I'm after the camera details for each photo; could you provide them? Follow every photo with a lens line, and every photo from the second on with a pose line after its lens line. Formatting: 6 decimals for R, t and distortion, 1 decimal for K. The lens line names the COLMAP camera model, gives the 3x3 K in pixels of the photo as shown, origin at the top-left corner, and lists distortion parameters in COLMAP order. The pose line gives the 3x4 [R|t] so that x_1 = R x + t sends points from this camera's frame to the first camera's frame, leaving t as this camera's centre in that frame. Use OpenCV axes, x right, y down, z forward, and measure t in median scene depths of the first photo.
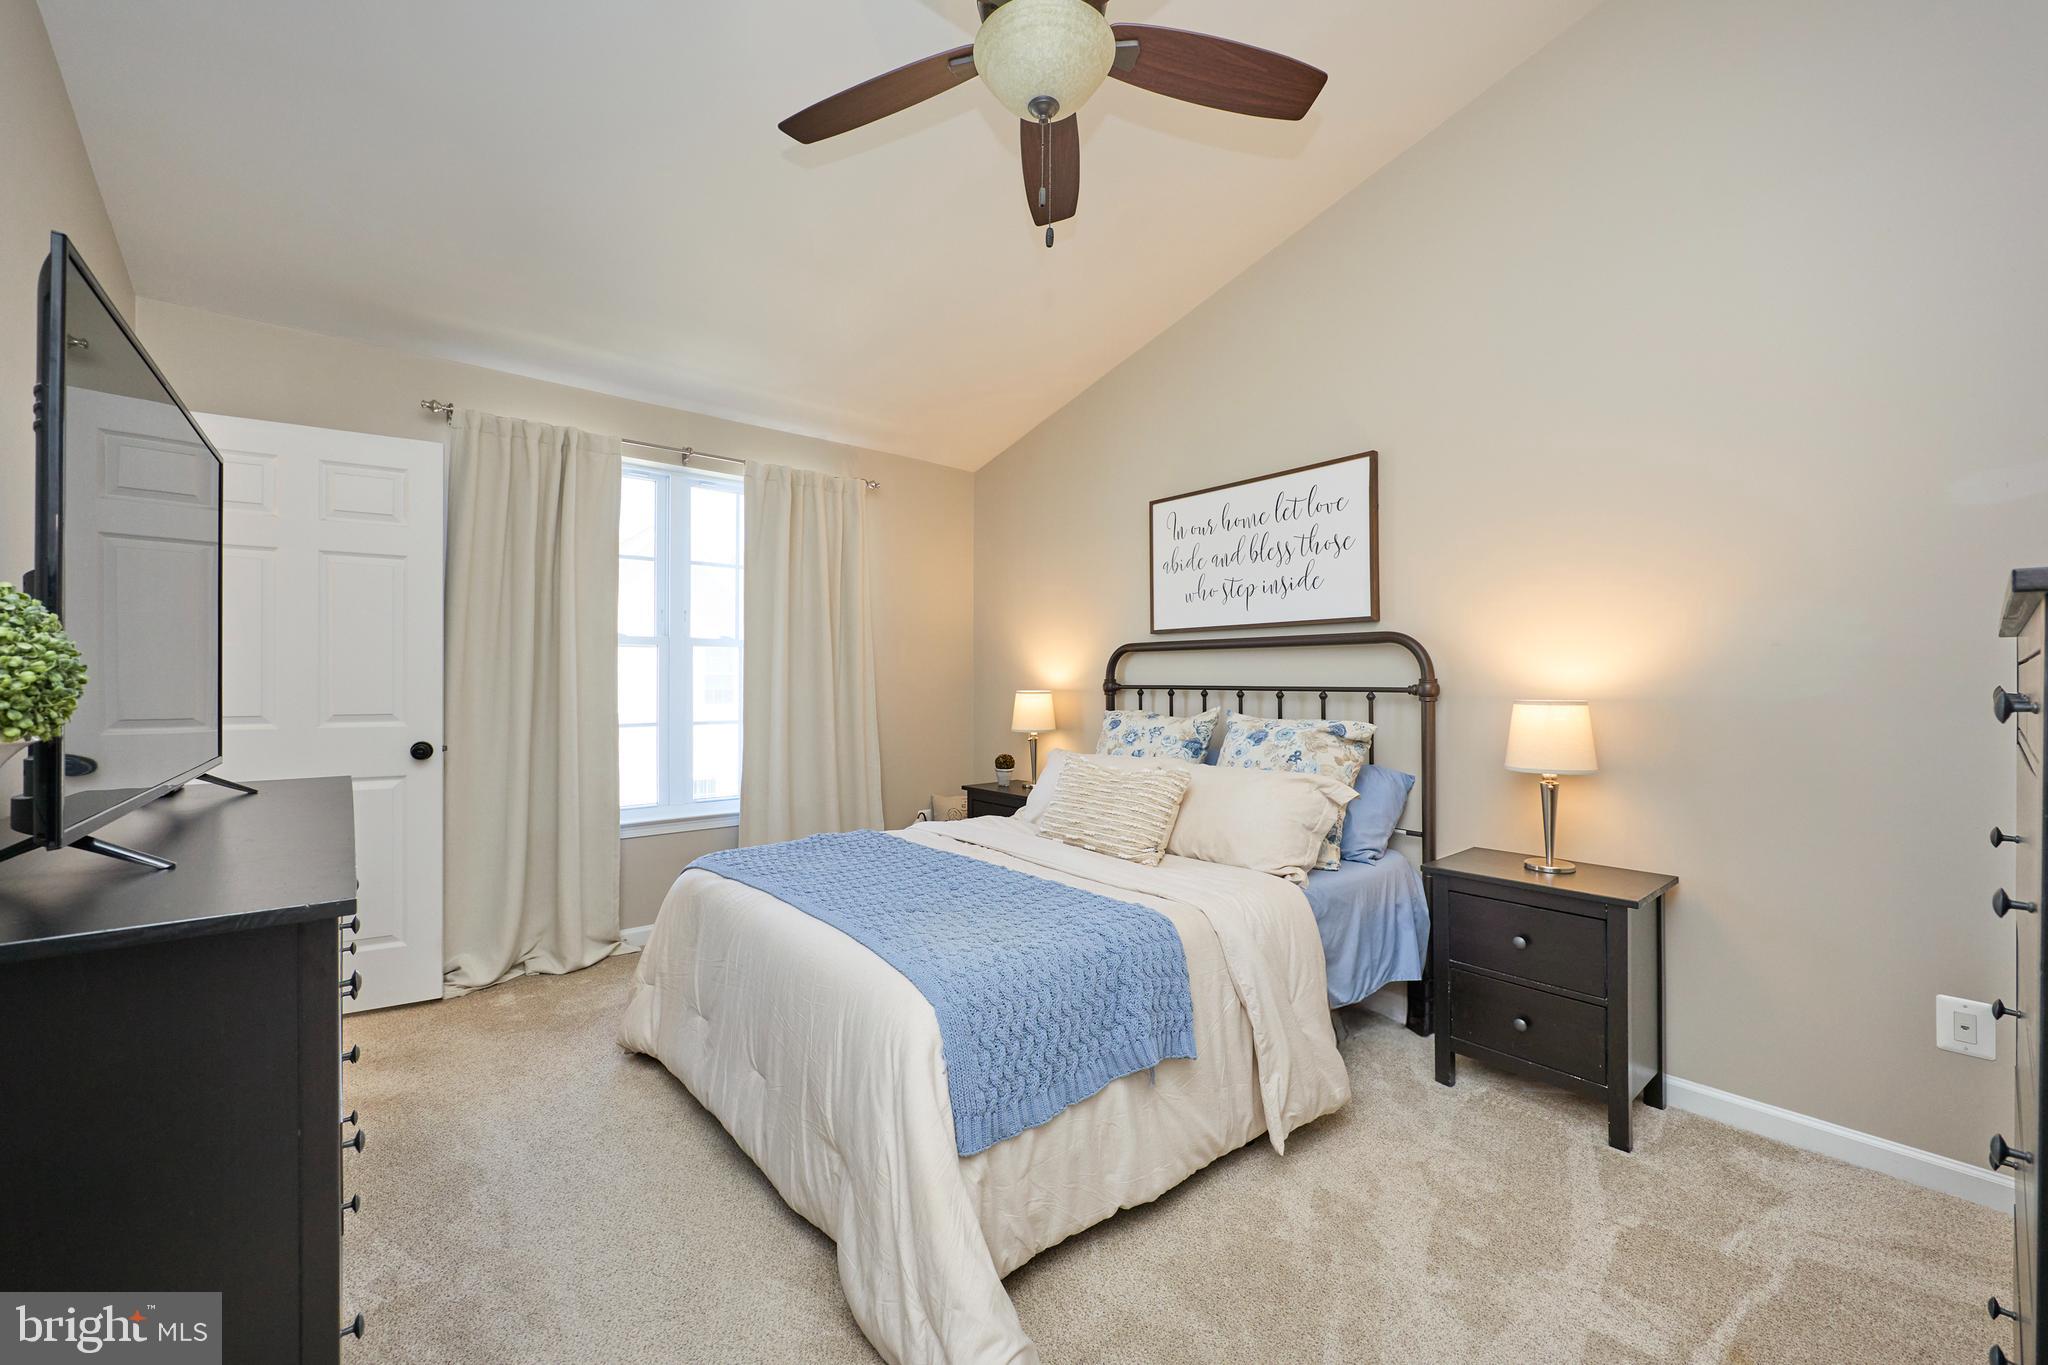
lens RADIAL K [[816.3, 0, 1033.3], [0, 816.3, 670.1], [0, 0, 1]] dist [-0.001315, -0.000102]
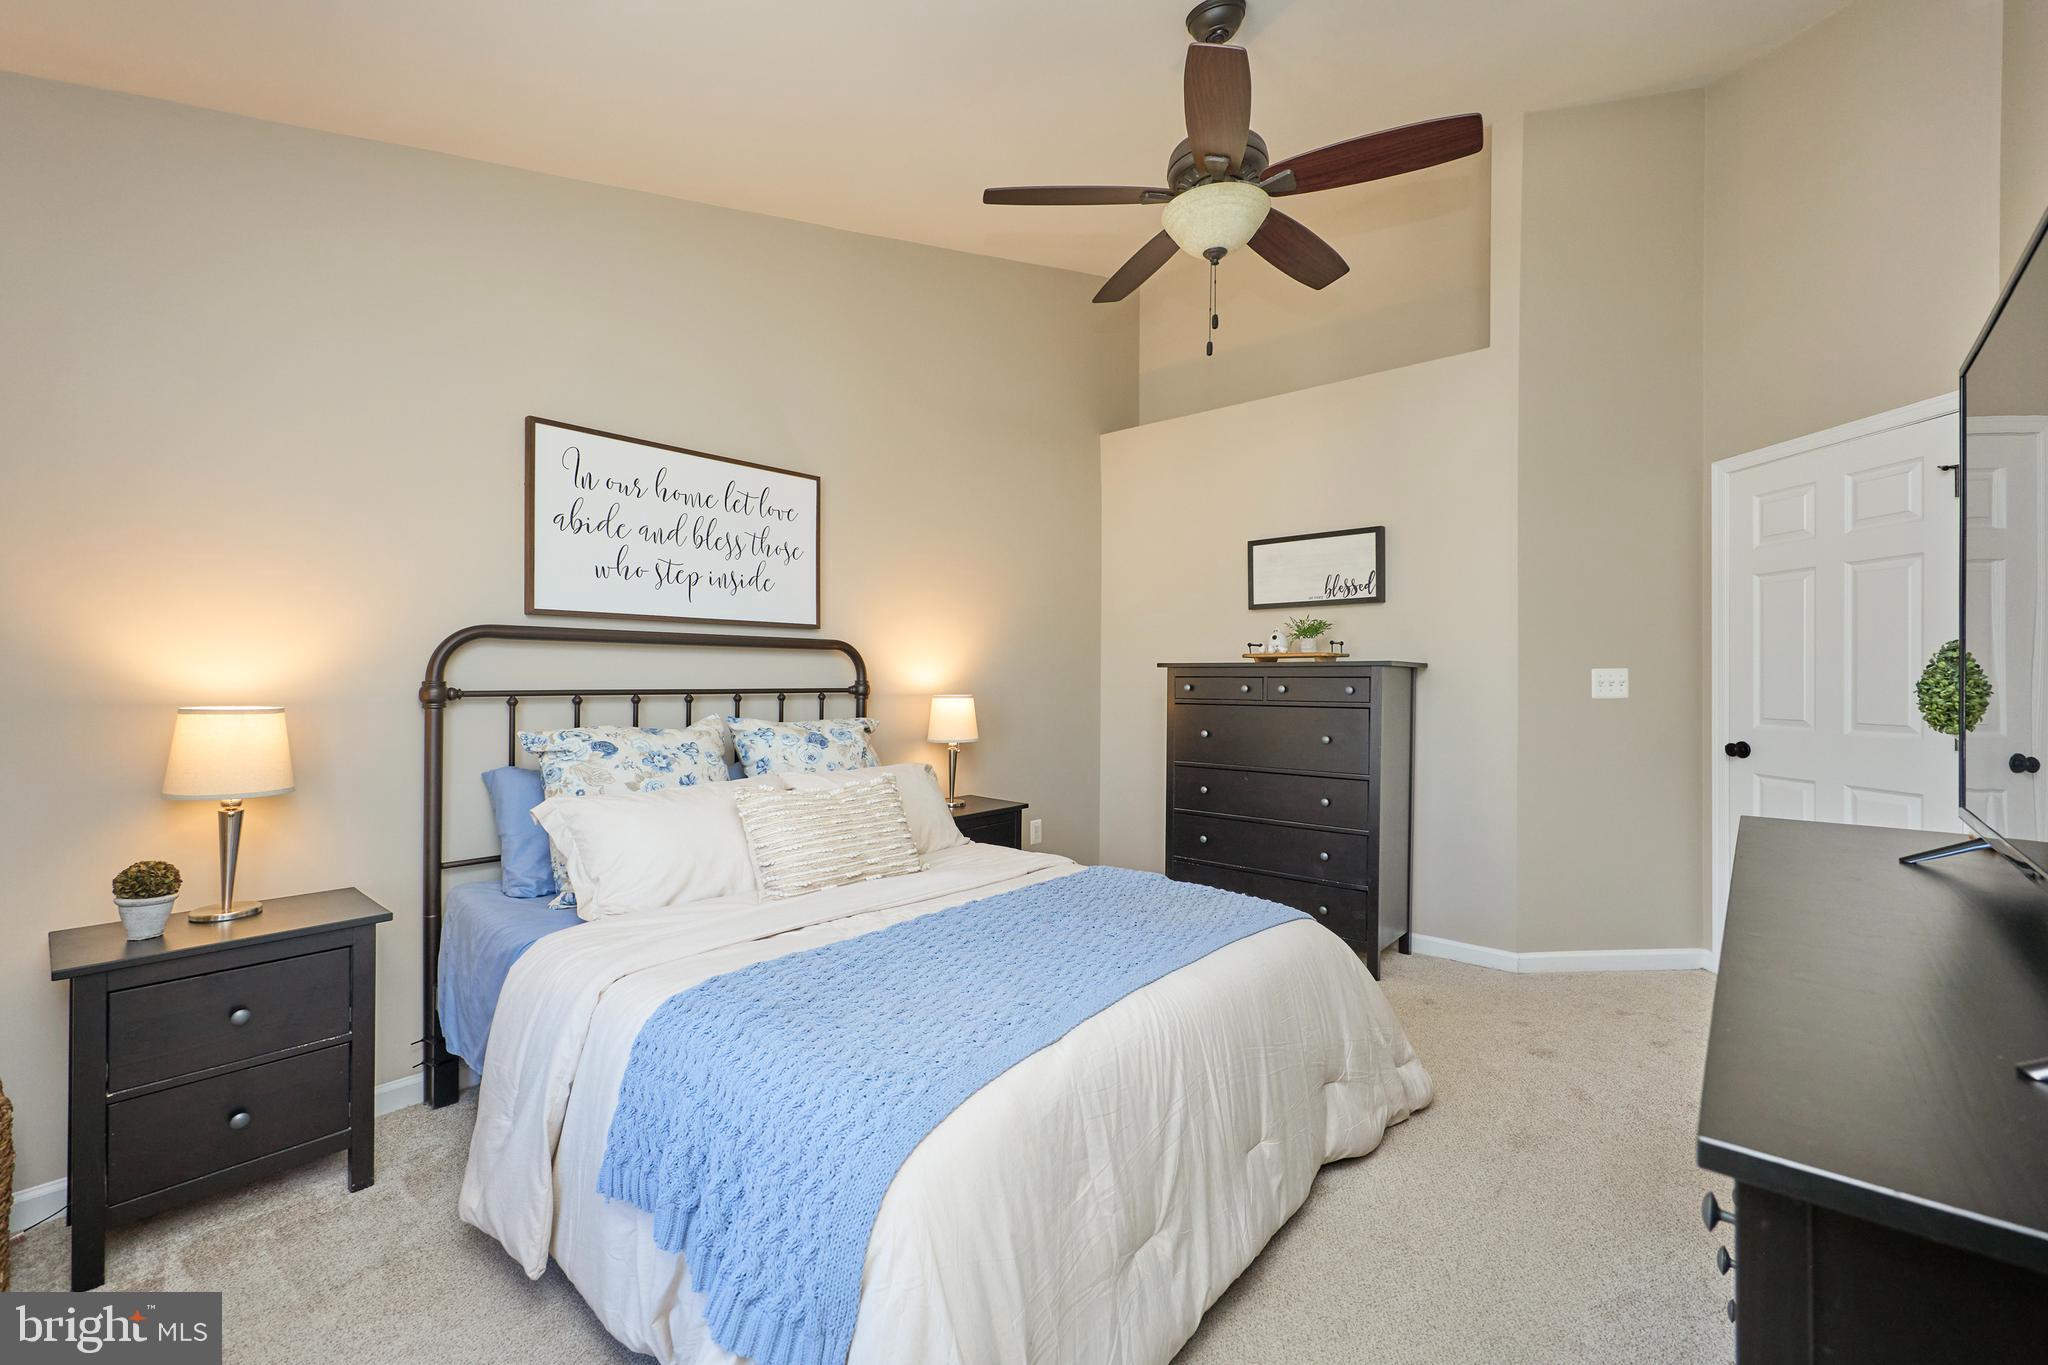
lens RADIAL K [[816.3, 0, 1024.3], [0, 816.3, 678.4], [0, 0, 1]] dist [-0.001315, -0.000102]
pose [[-0.148588, 0.003320, 0.988894, -0.656629], [-0.008837, 0.999950, -0.004685, 0.009041], [-0.988860, -0.009435, -0.148551, 0.794780]]
